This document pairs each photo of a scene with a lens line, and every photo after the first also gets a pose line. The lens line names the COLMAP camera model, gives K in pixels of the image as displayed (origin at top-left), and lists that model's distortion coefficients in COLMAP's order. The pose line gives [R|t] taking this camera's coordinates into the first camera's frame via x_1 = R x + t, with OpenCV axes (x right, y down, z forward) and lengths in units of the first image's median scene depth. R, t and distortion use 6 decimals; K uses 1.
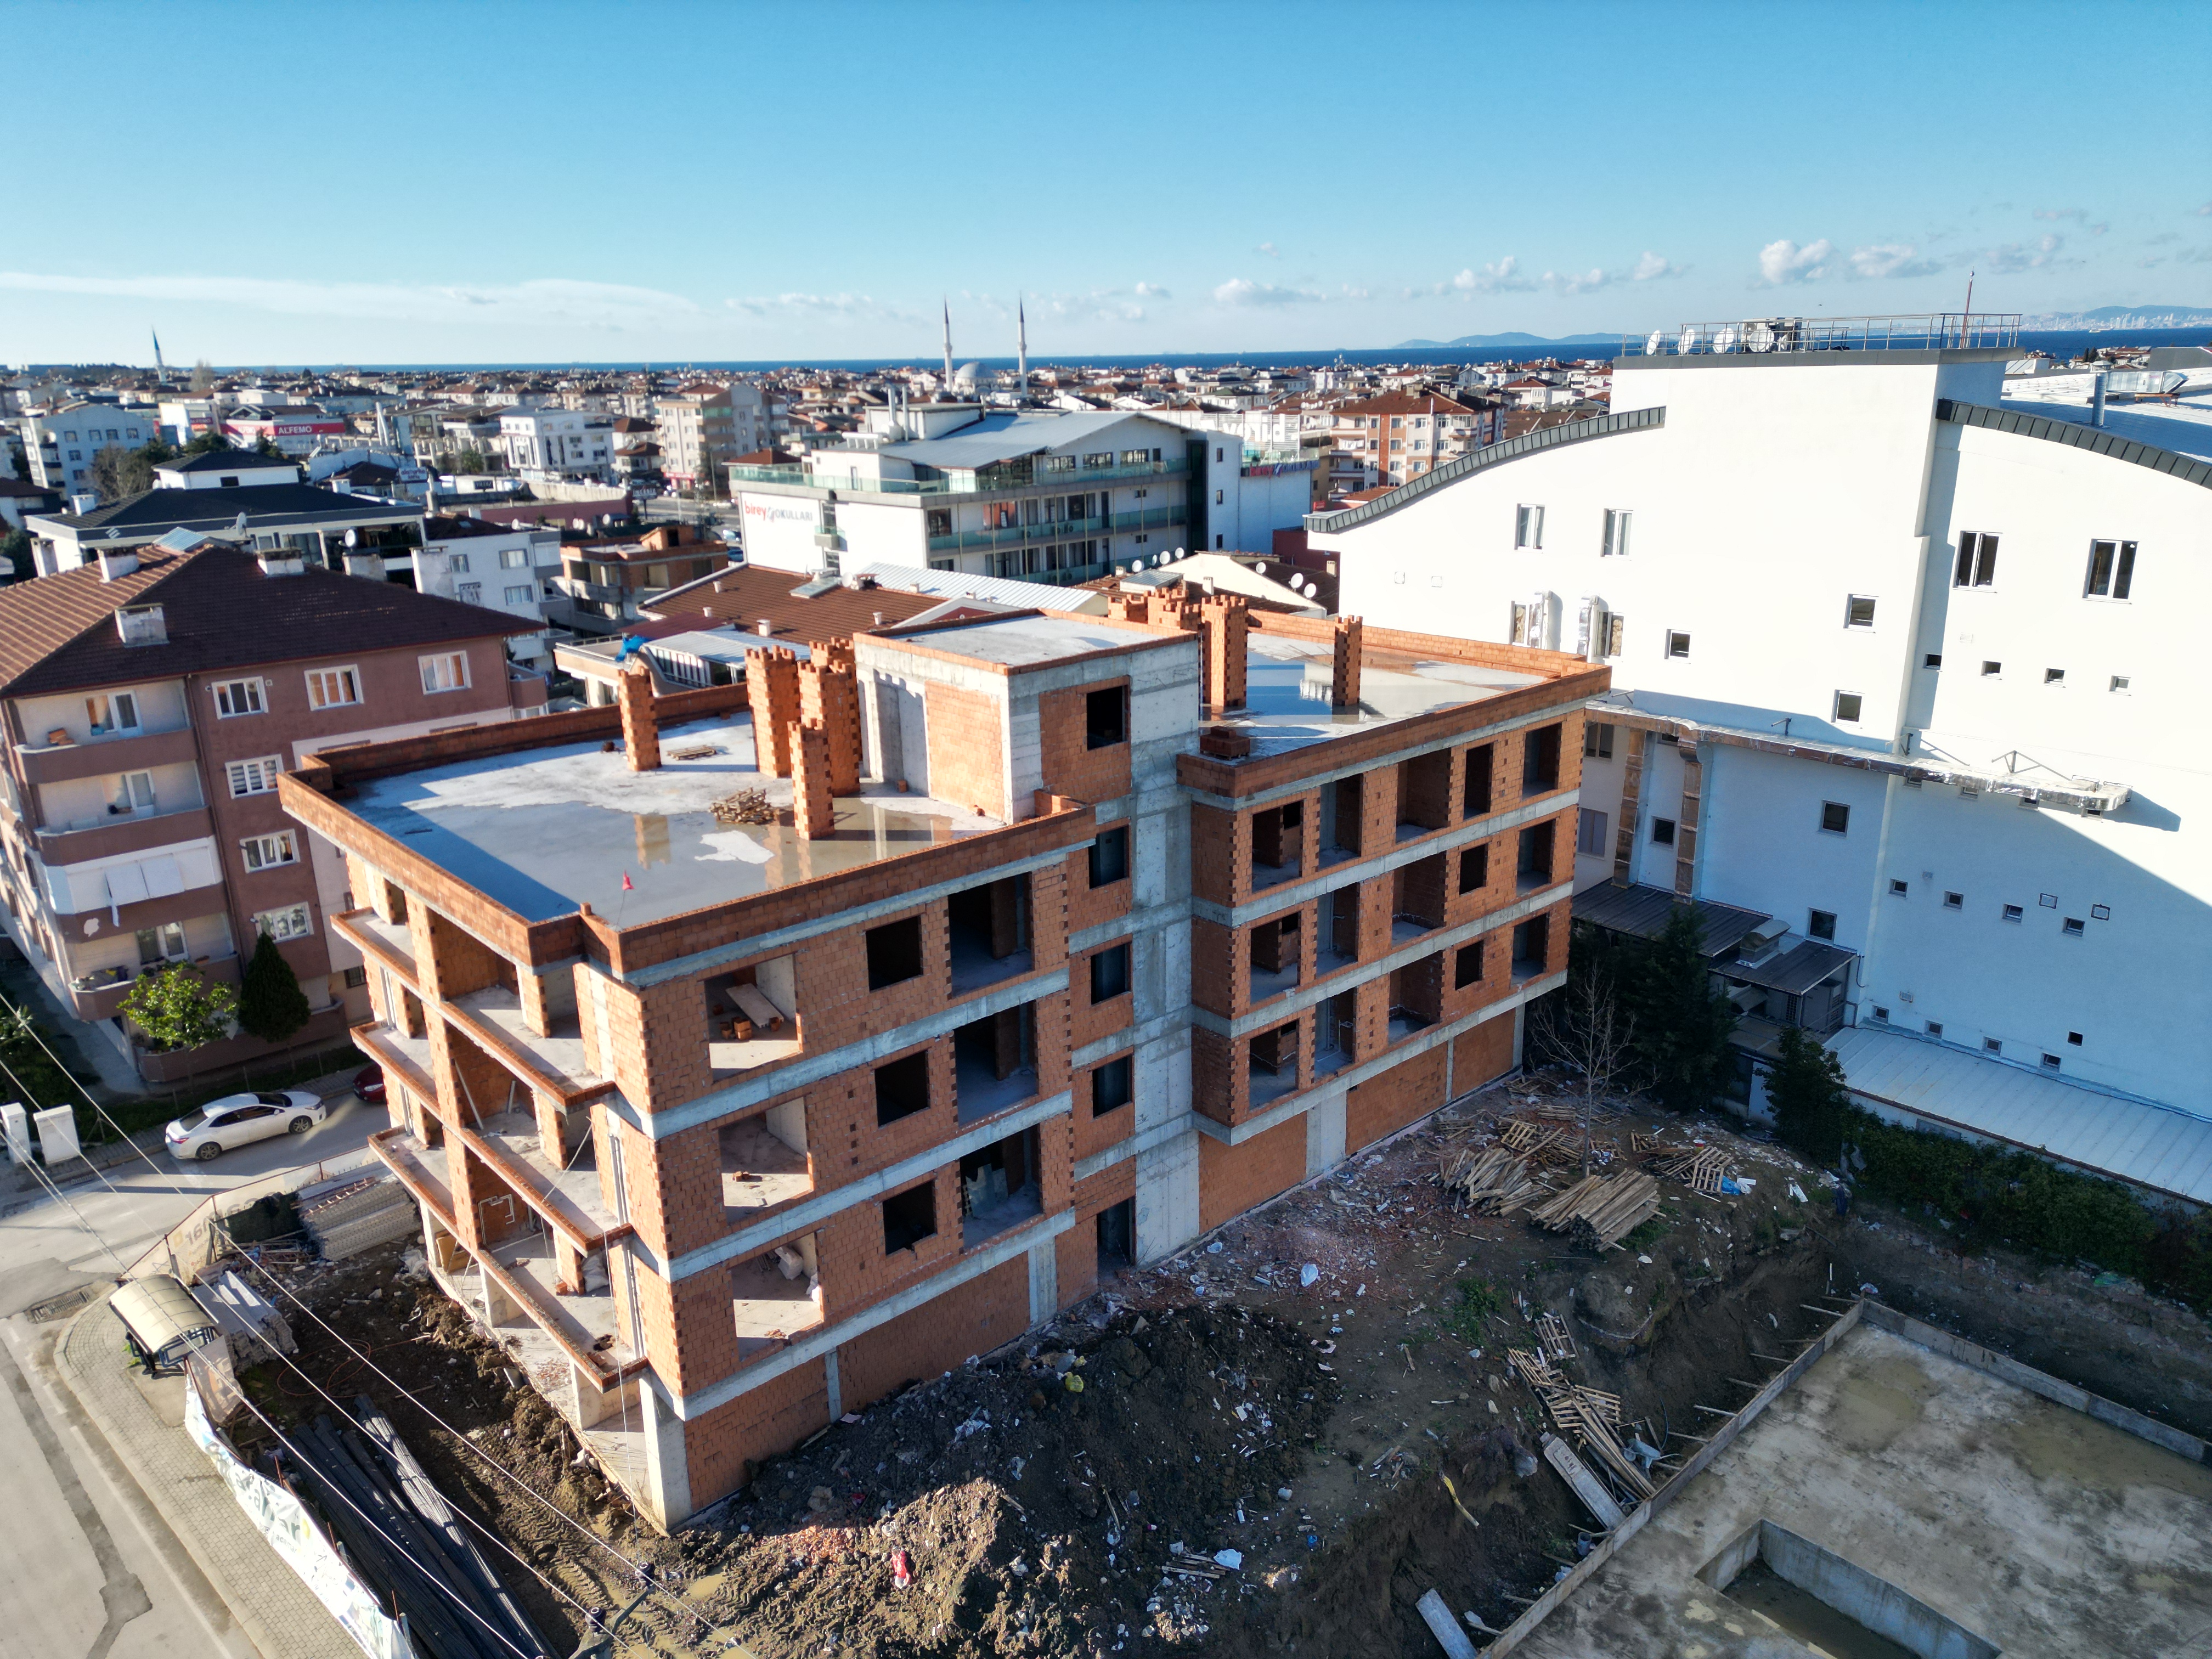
lens RADIAL K [[1532.1, 0, 1112.6], [0, 1532.1, 821.5], [0, 0, 1]] dist [0.083404, -0.073836]
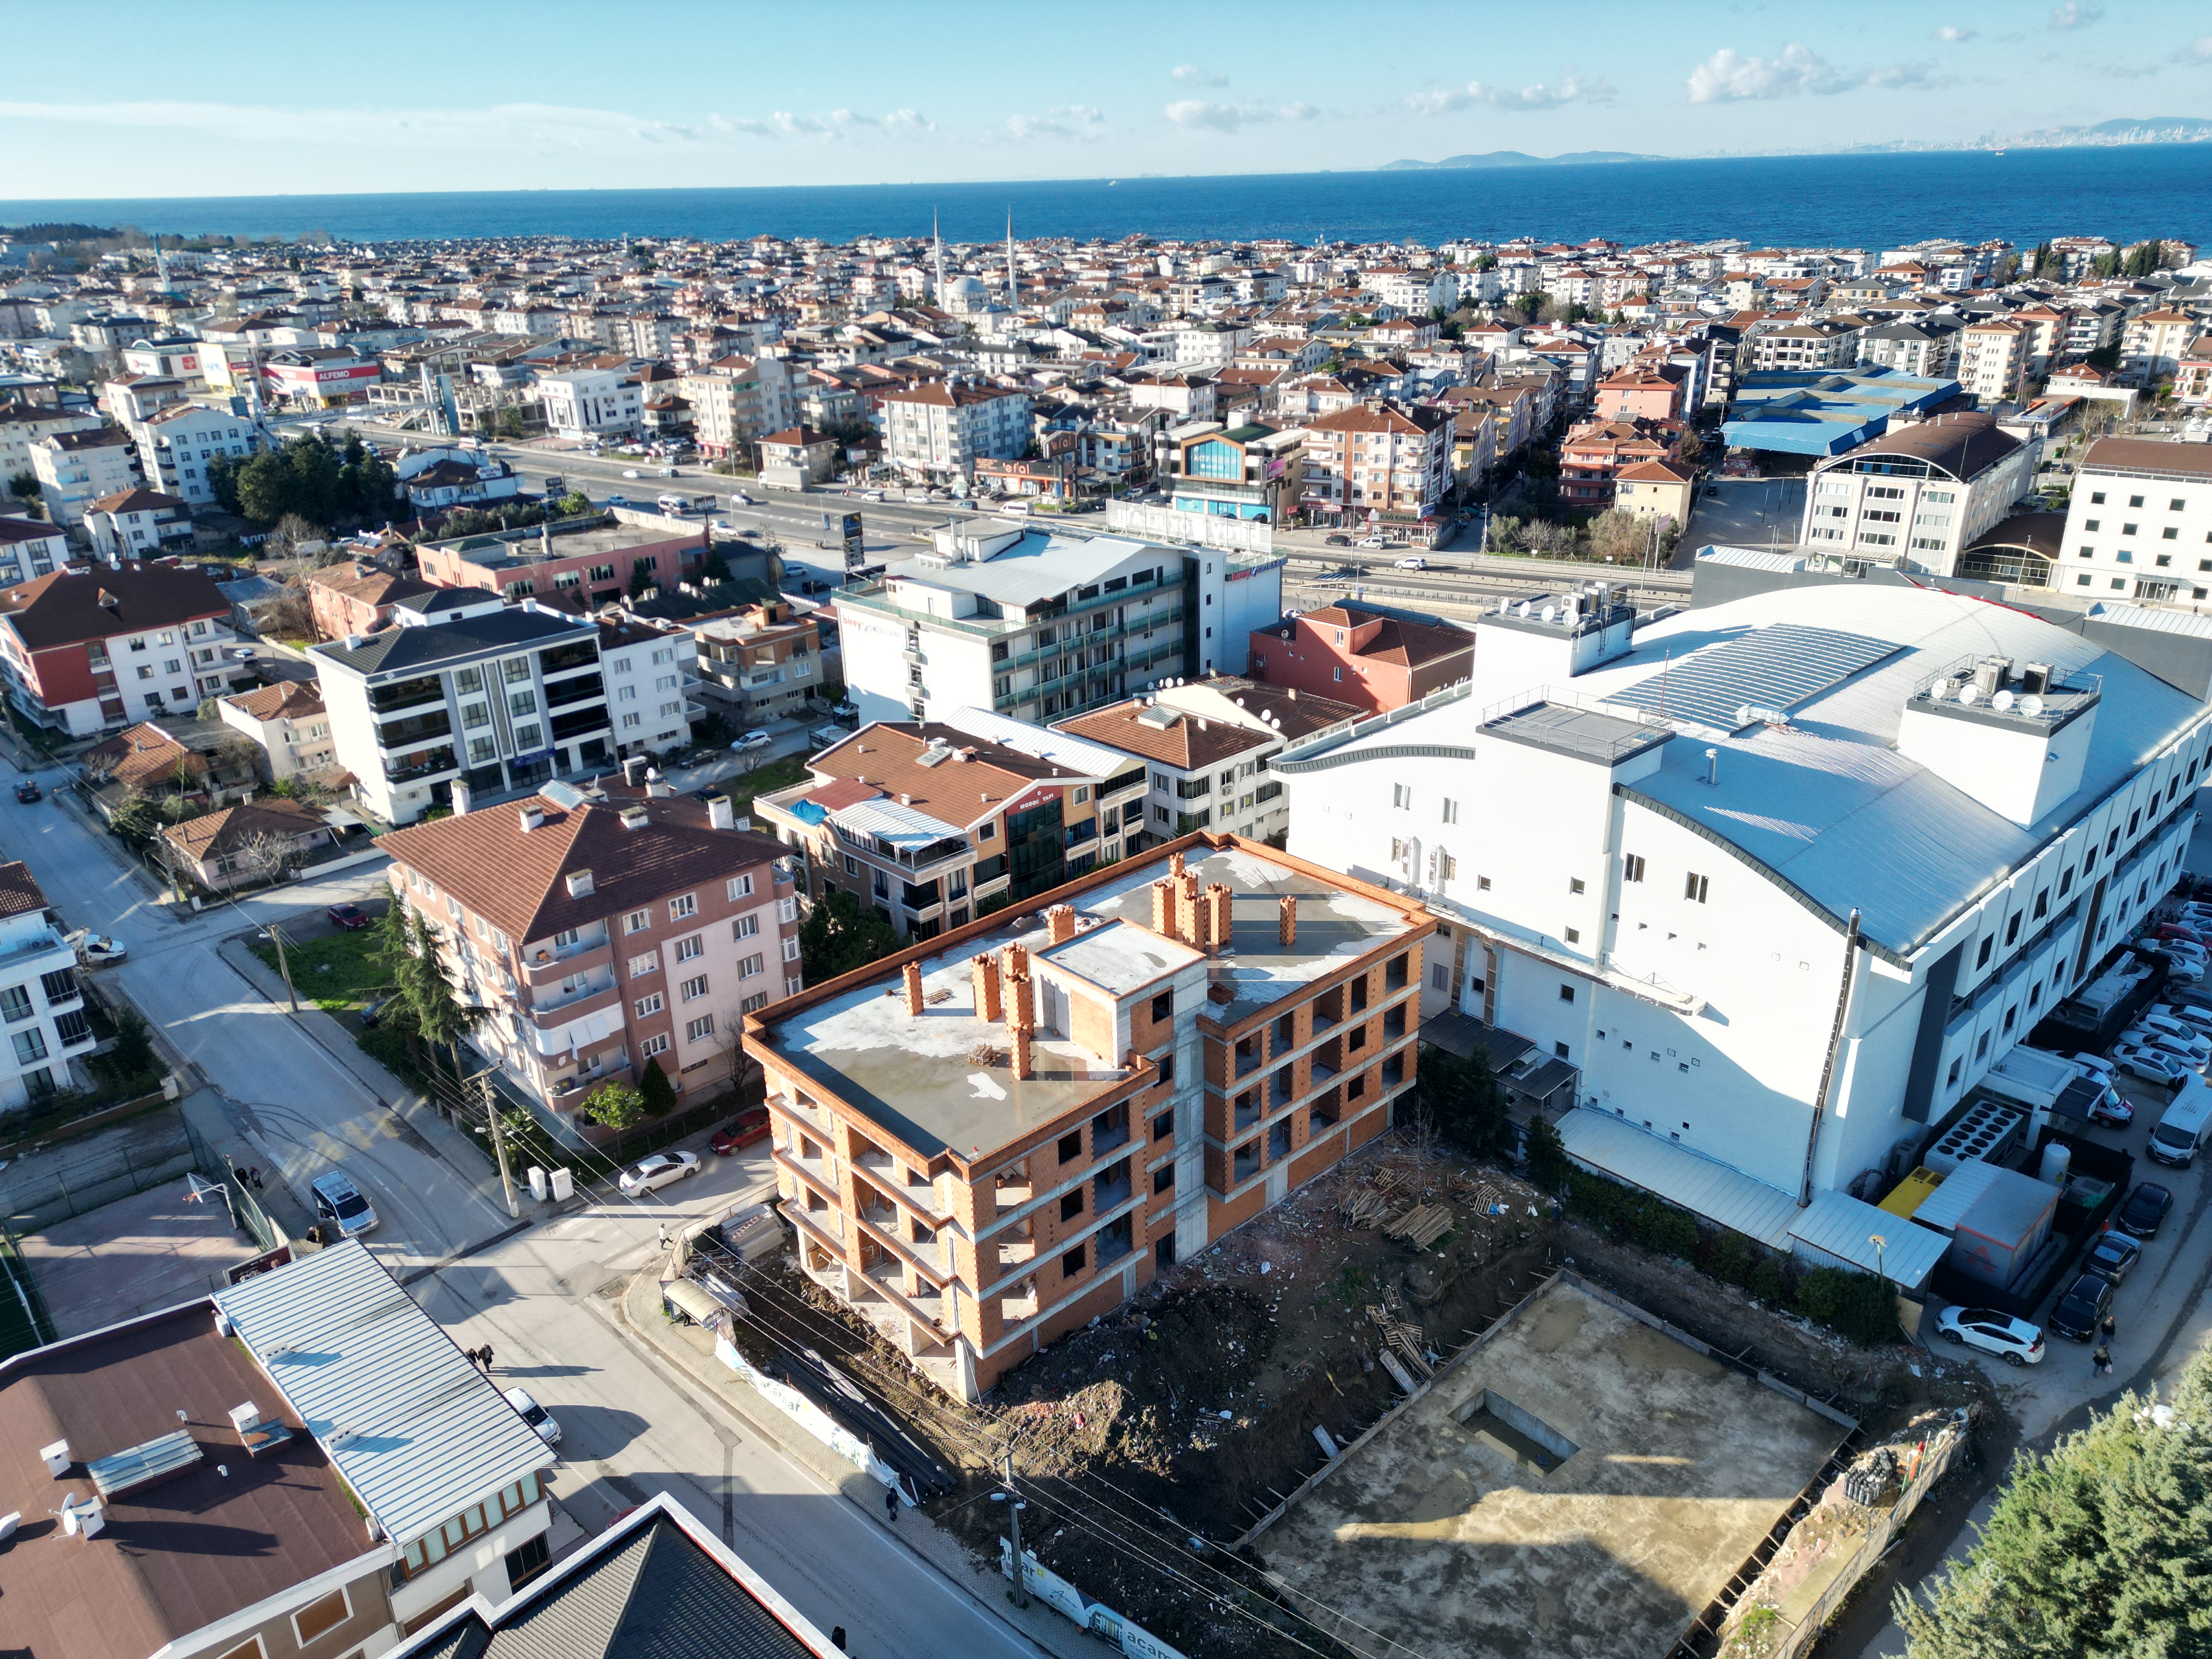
lens RADIAL K [[1532.1, 0, 1114.9], [0, 1532.1, 820.4], [0, 0, 1]] dist [0.083404, -0.073836]
pose [[0.999870, -0.010494, 0.012221, -0.076916], [0.009235, 0.995054, 0.098903, -0.446818], [-0.013198, -0.098777, 0.995022, -0.843752]]
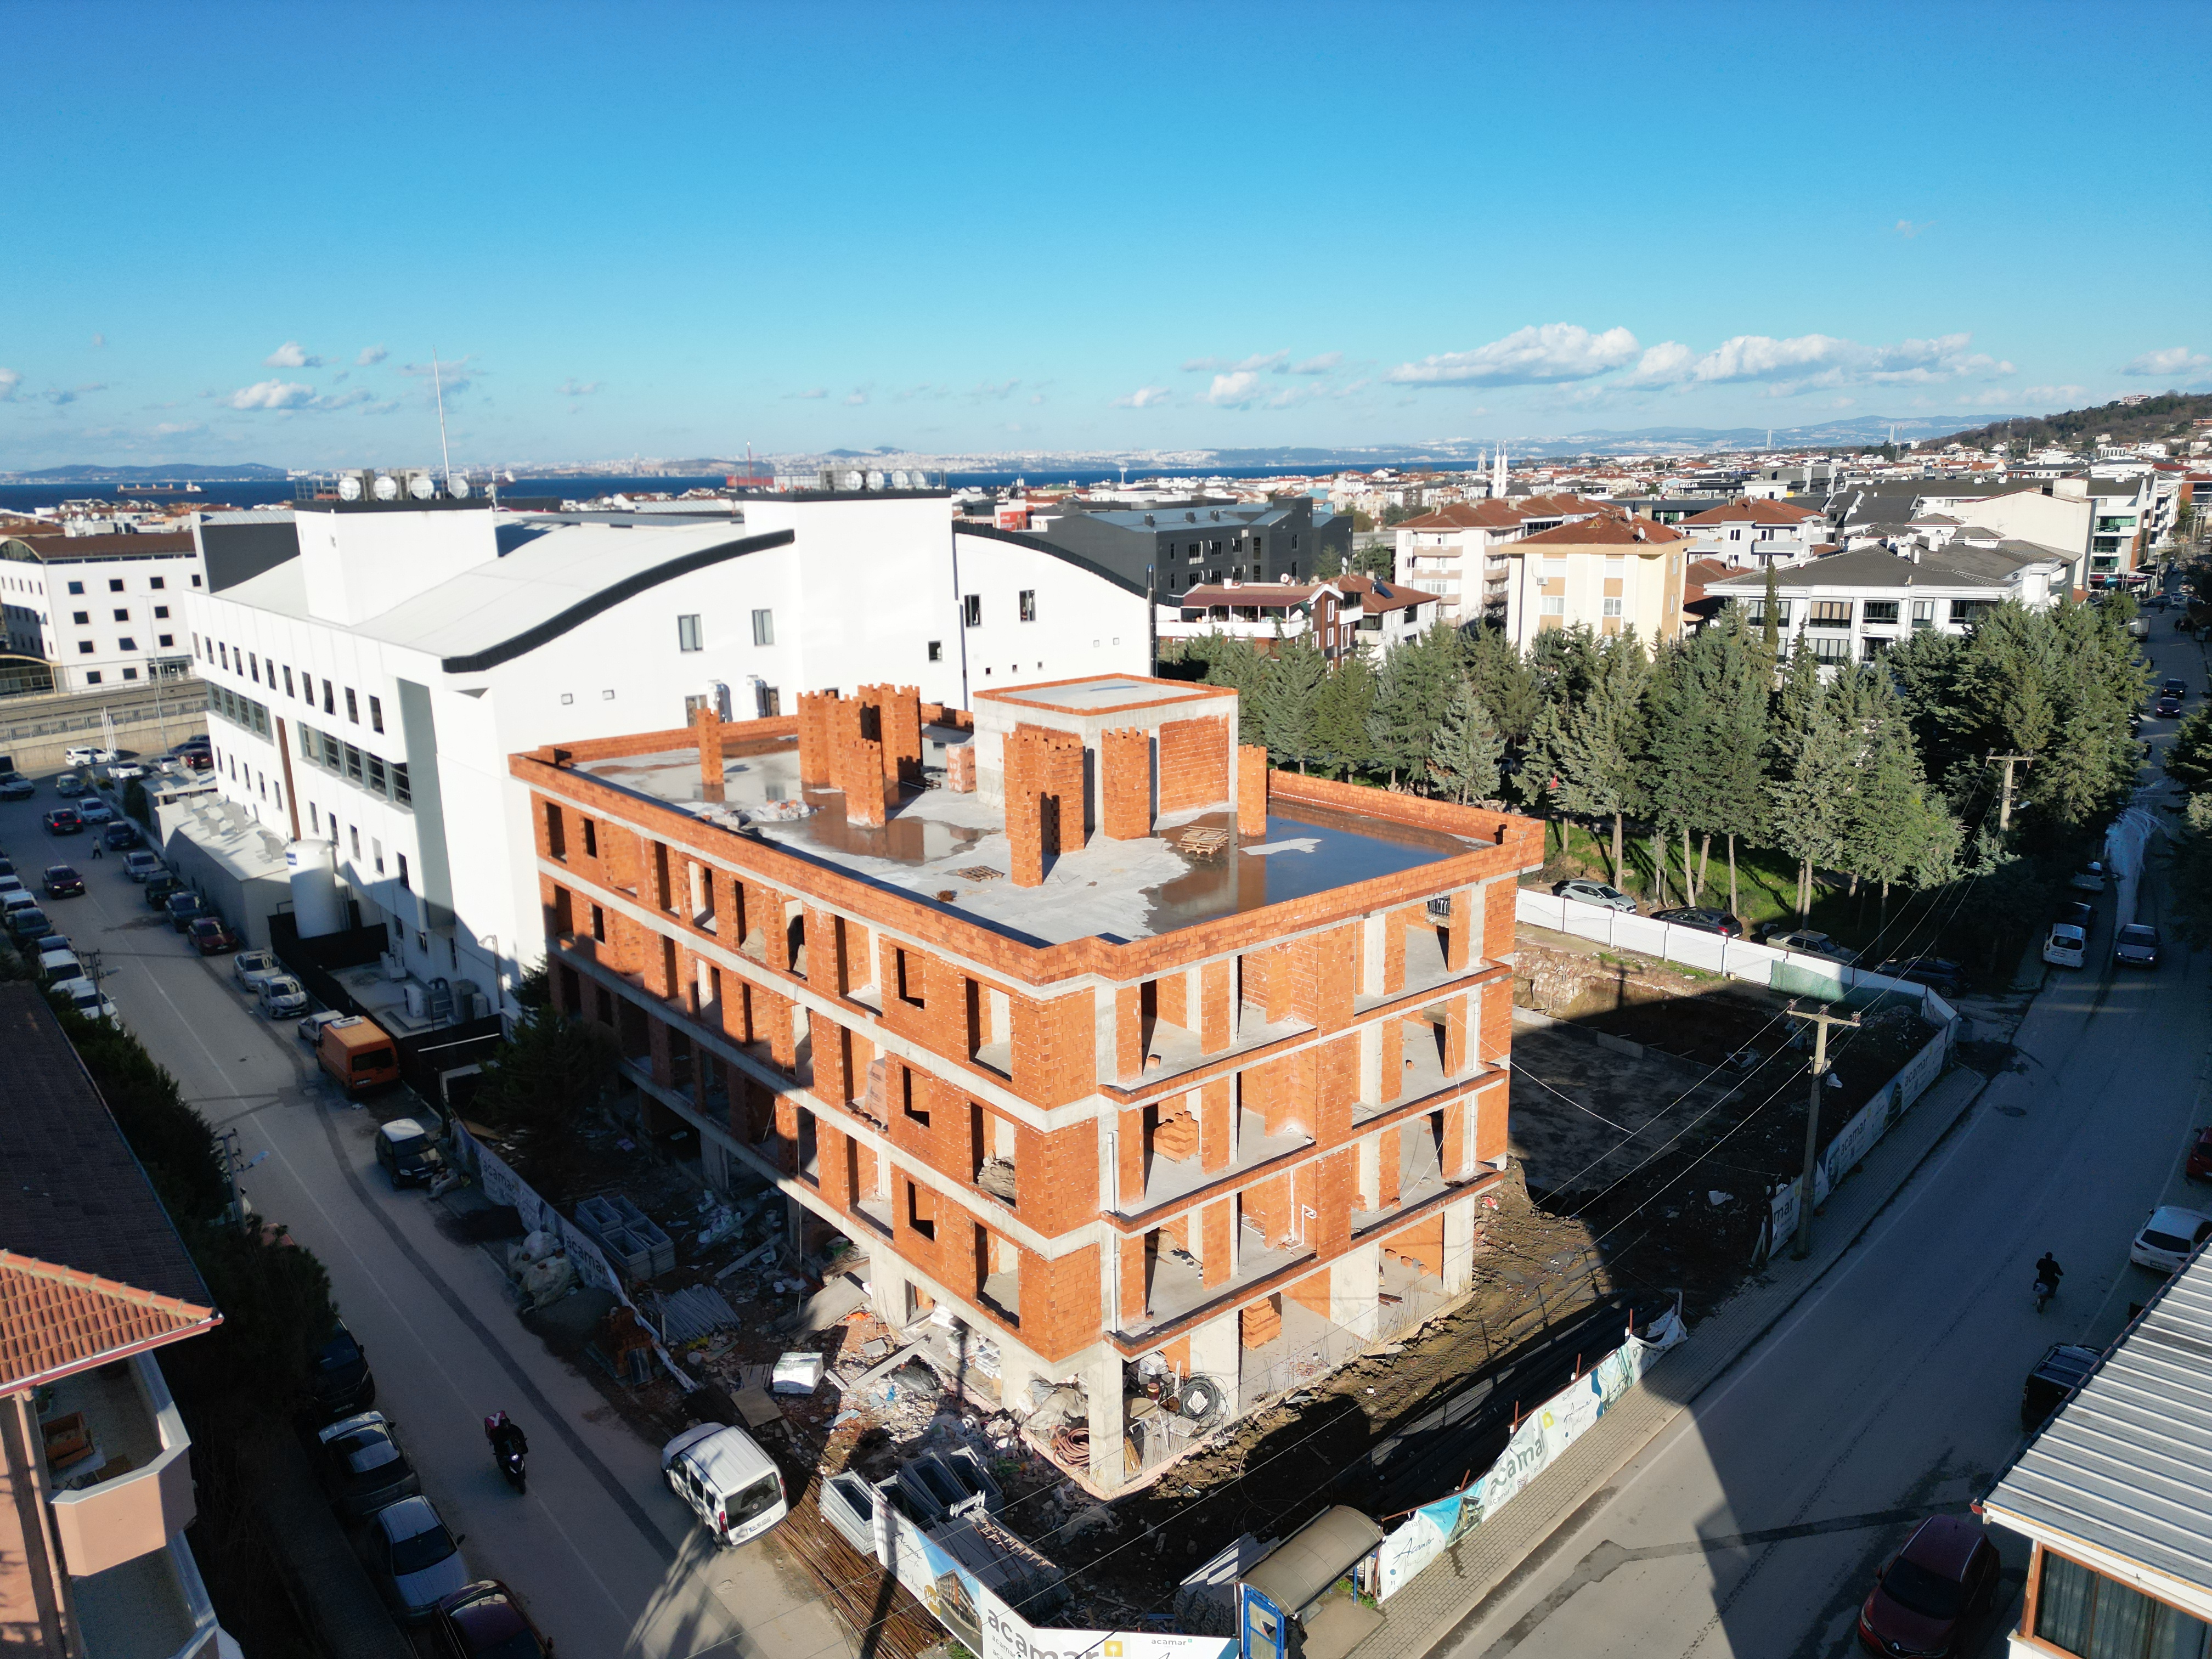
lens RADIAL K [[1532.1, 0, 1110.8], [0, 1532.1, 827.0], [0, 0, 1]] dist [0.083404, -0.073836]
pose [[0.048994, -0.209971, 0.976479, -1.242790], [0.306908, 0.933519, 0.185335, -0.232456], [-0.950477, 0.290609, 0.110179, 0.814319]]
